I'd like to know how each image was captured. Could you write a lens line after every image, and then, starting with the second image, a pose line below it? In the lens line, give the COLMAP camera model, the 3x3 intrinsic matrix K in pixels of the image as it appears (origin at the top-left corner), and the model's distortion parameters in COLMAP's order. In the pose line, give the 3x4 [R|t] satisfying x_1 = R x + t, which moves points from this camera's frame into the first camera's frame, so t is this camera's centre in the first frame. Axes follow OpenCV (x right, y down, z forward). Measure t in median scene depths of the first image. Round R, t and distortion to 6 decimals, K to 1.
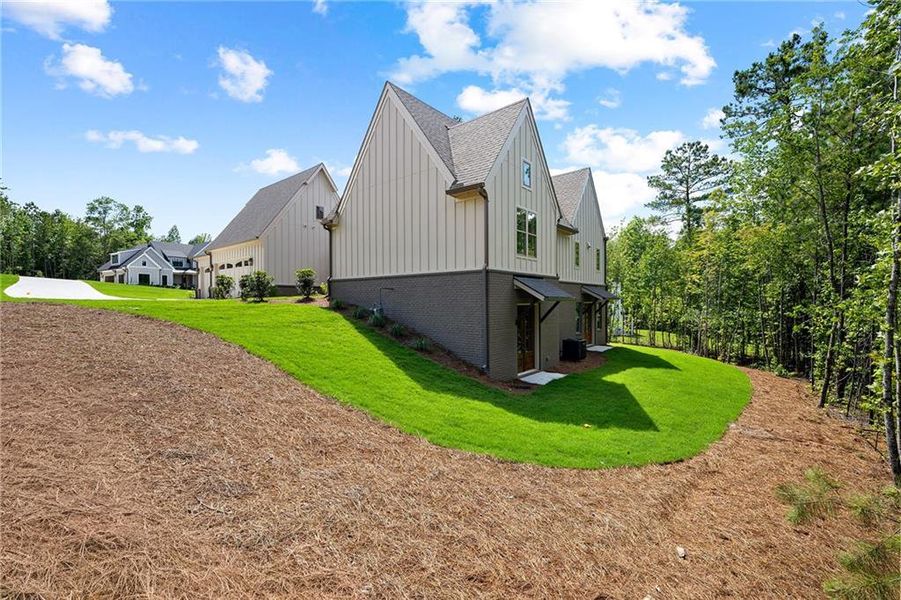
lens RADIAL K [[386.4, 0, 446.5], [0, 386.4, 285.5], [0, 0, 1]] dist [0.000149, 0.000075]
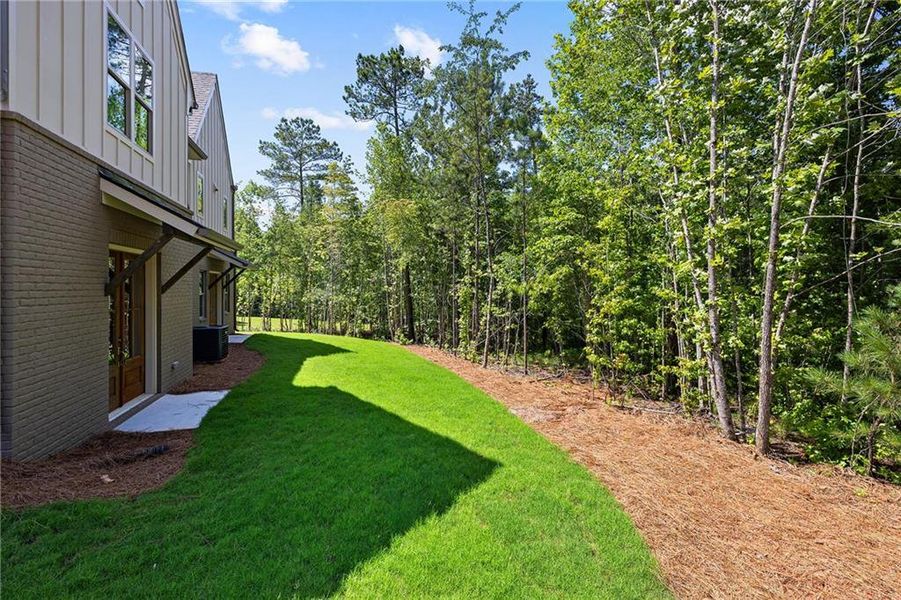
lens RADIAL K [[386.4, 0, 446.5], [0, 386.4, 285.5], [0, 0, 1]] dist [0.000149, 0.000075]
pose [[0.543235, 0.001464, 0.839579, 0.018008], [-0.025841, 0.999554, 0.014977, 0.036718], [-0.839183, -0.029831, 0.543031, 0.235034]]
